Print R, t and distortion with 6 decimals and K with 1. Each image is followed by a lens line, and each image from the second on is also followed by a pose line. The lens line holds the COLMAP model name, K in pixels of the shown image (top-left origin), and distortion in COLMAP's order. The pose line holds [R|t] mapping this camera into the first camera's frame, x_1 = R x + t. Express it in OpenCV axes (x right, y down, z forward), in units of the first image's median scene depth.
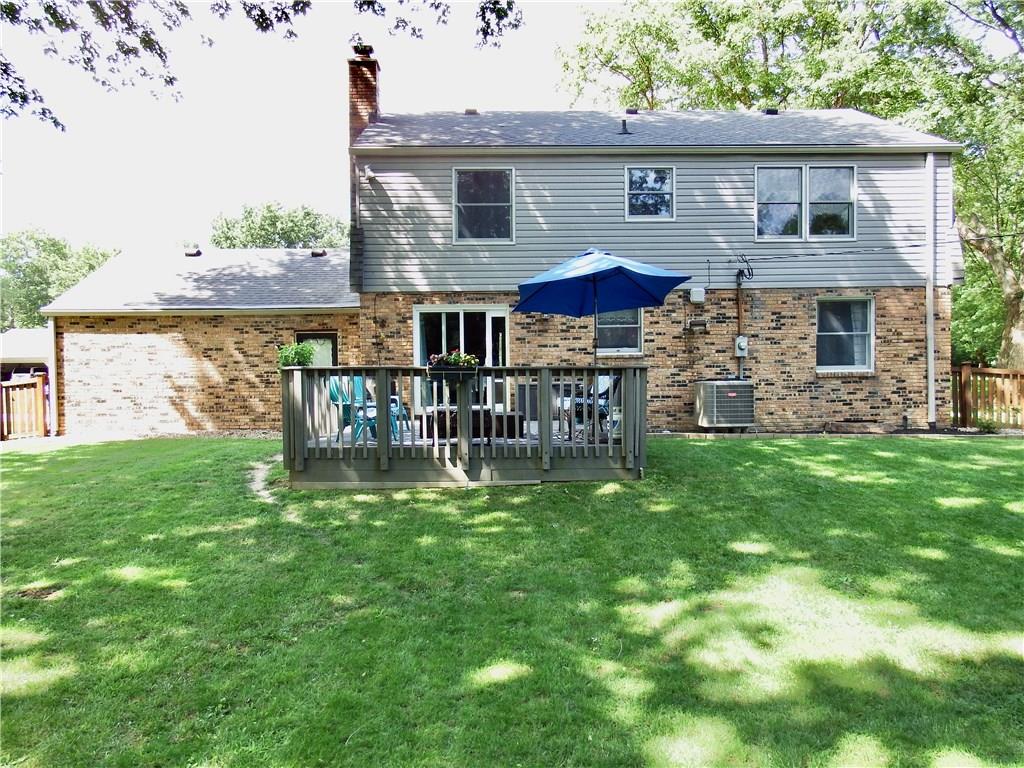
lens RADIAL K [[708.2, 0, 510.5], [0, 708.2, 410.0], [0, 0, 1]] dist [0.039656, -0.000131]
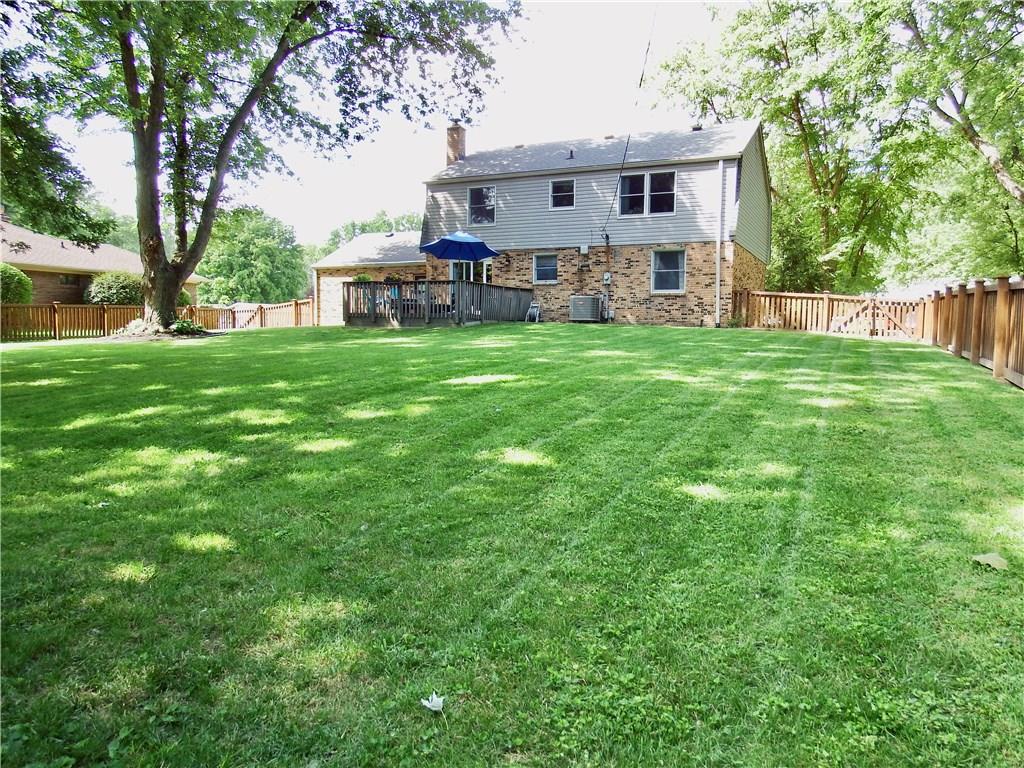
lens RADIAL K [[722.7, 0, 512.0], [0, 722.7, 384.0], [0, 0, 1]] dist [-0.003680, -0.001021]
pose [[0.897250, 0.053483, -0.438271, 0.909582], [-0.047667, 0.998568, 0.024271, 0.140429], [0.438942, -0.000886, 0.898515, -0.718091]]
